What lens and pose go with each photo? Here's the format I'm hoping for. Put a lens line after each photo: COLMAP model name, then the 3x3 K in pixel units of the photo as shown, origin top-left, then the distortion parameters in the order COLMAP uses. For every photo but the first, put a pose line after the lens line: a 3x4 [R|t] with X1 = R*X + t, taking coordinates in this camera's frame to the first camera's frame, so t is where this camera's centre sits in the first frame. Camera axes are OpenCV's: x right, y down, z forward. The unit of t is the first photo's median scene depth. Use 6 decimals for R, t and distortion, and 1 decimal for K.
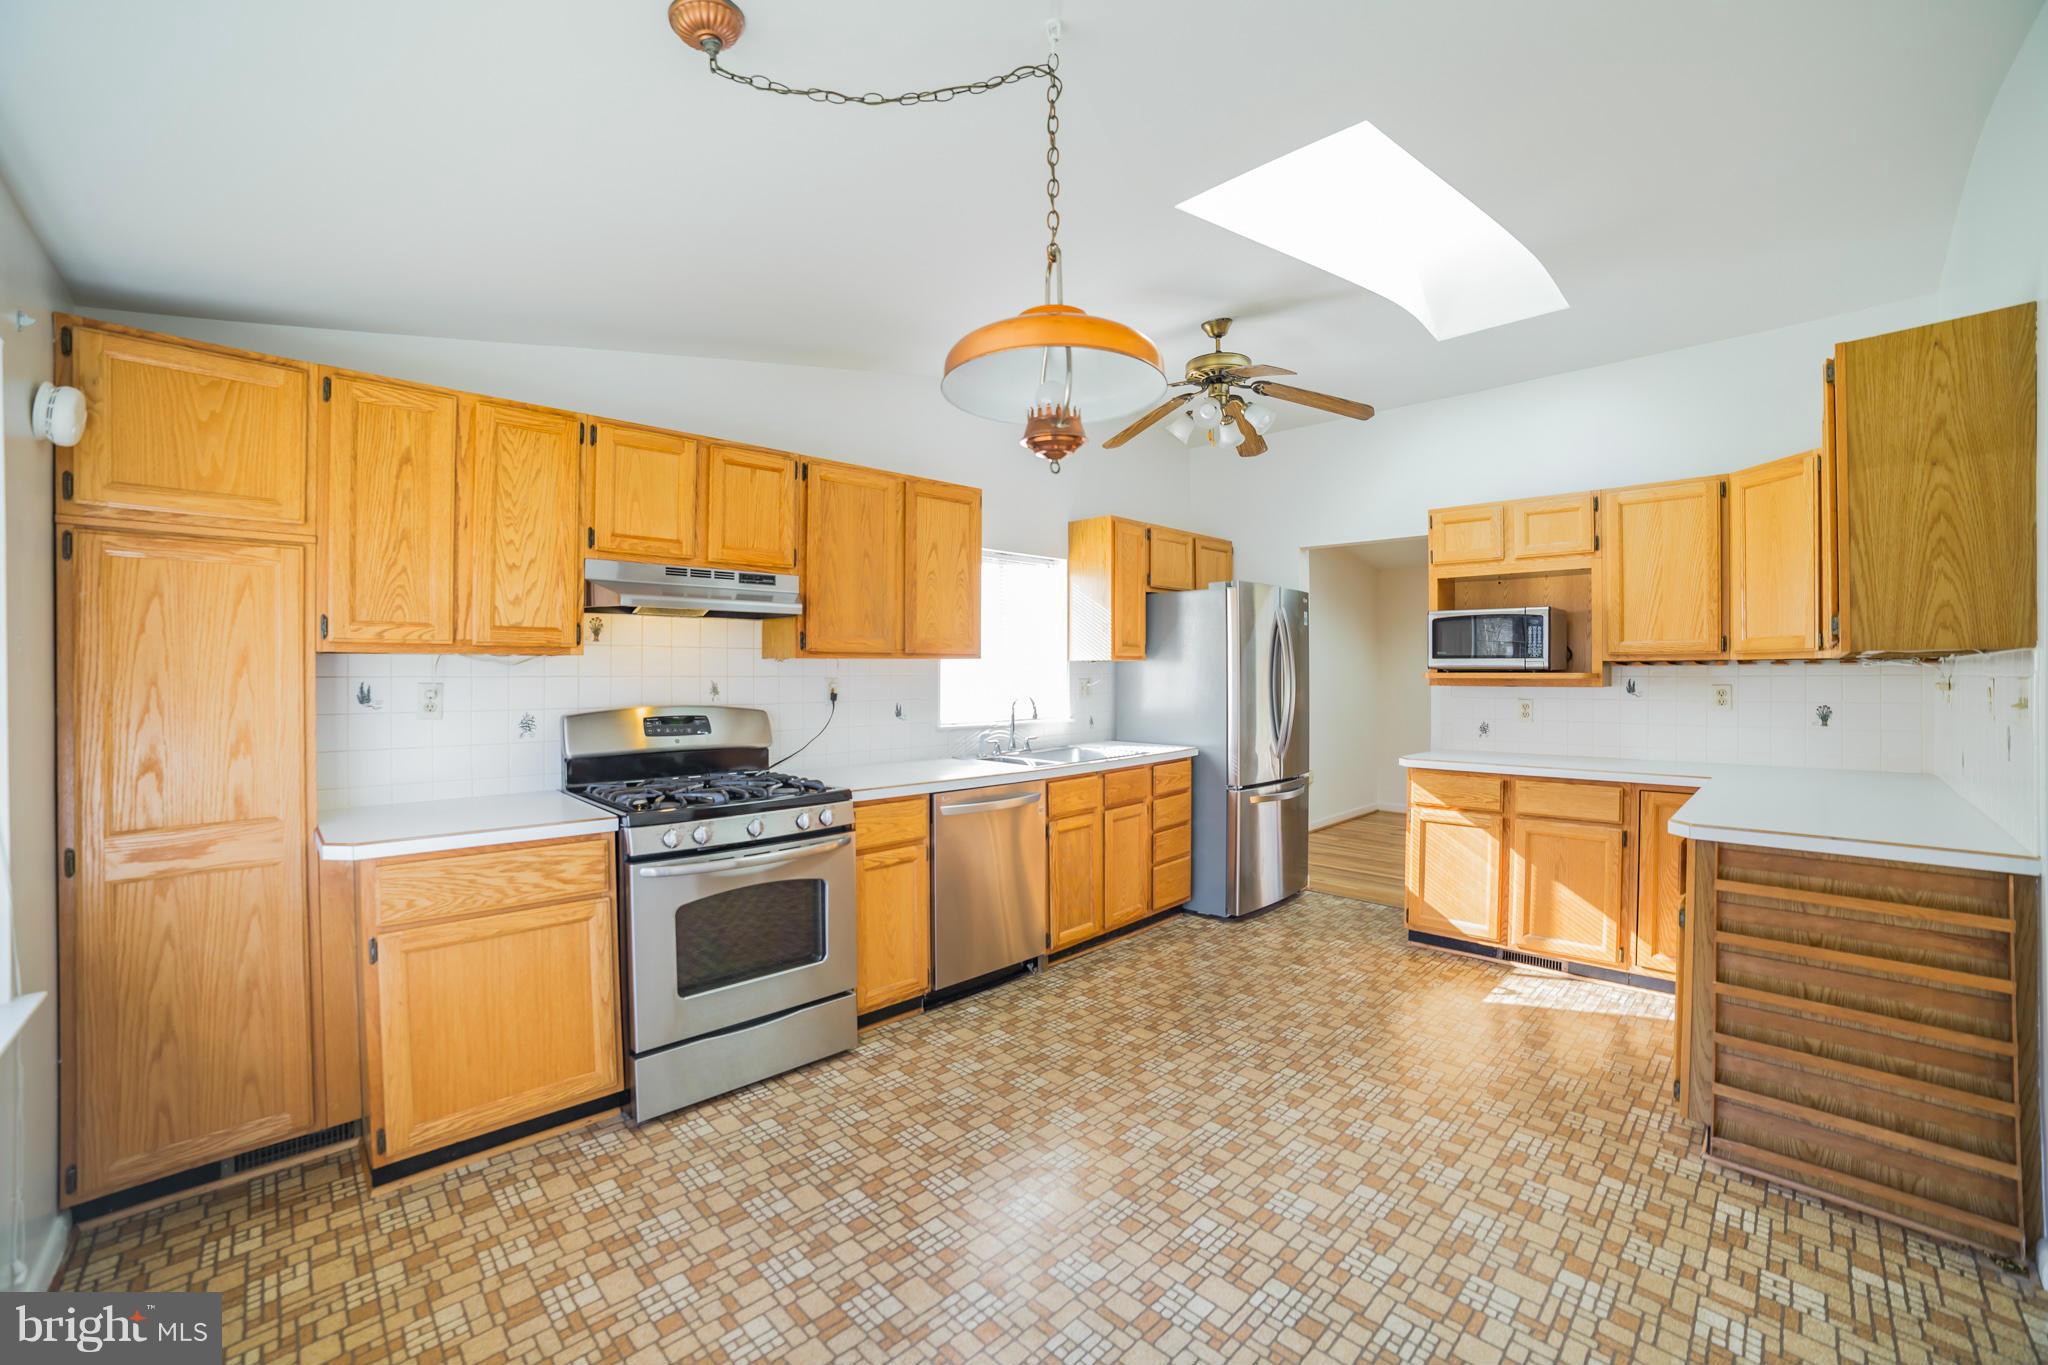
lens RADIAL K [[821.6, 0, 1028.5], [0, 821.6, 676.0], [0, 0, 1]] dist [-0.081453, 0.023320]
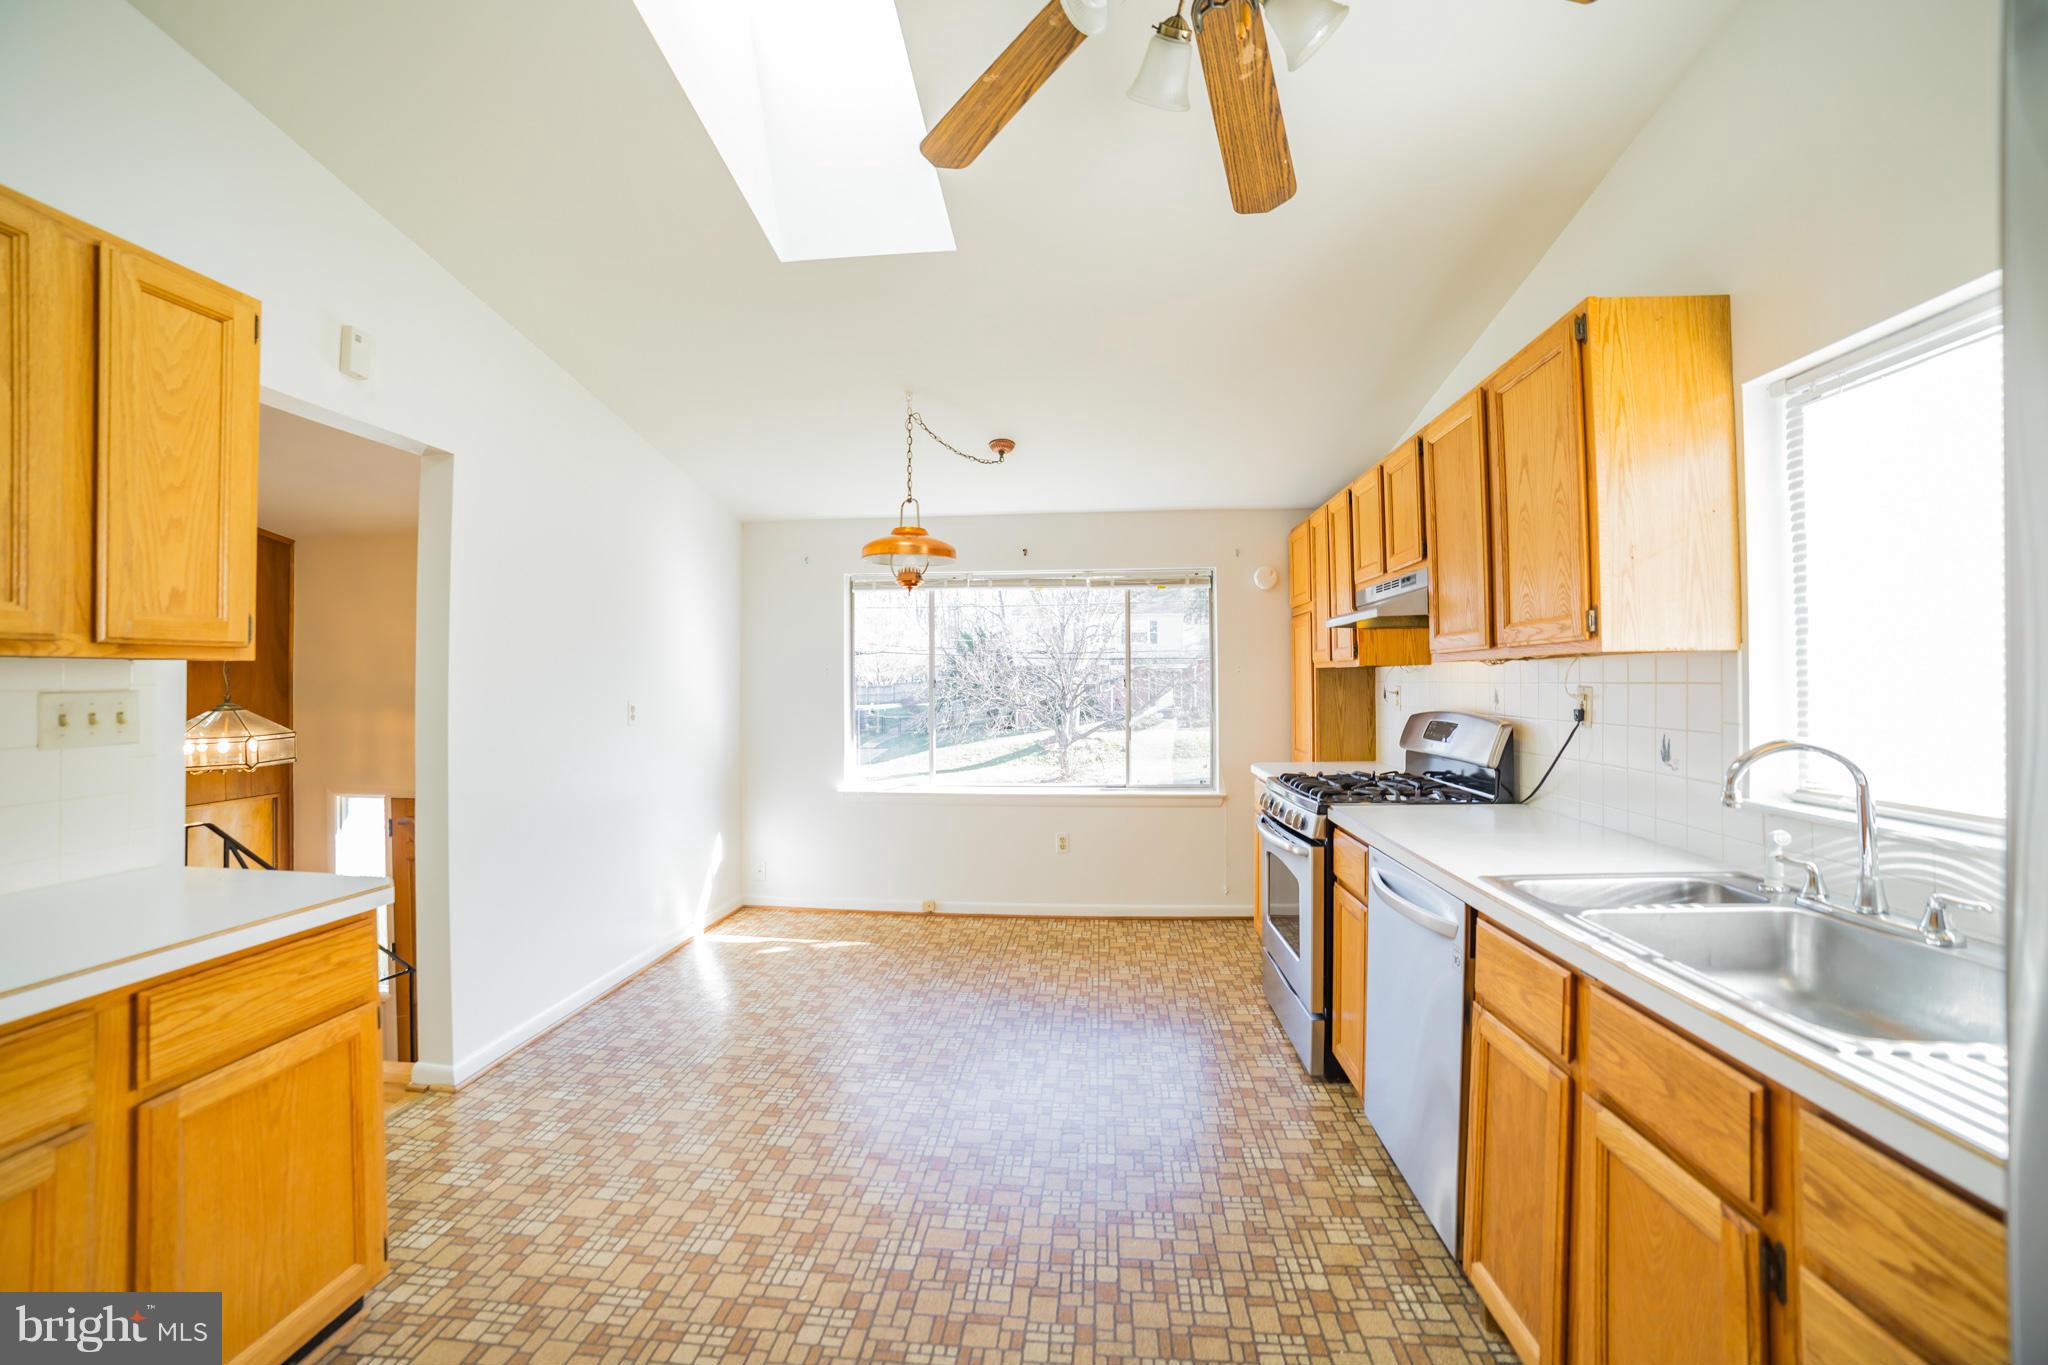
lens RADIAL K [[821.6, 0, 1028.5], [0, 821.6, 676.0], [0, 0, 1]] dist [-0.081453, 0.023320]
pose [[-0.760289, -0.000087, -0.649584, 0.692018], [0.006149, 0.999954, -0.007331, -0.004572], [0.649555, -0.009568, -0.760254, 1.606152]]
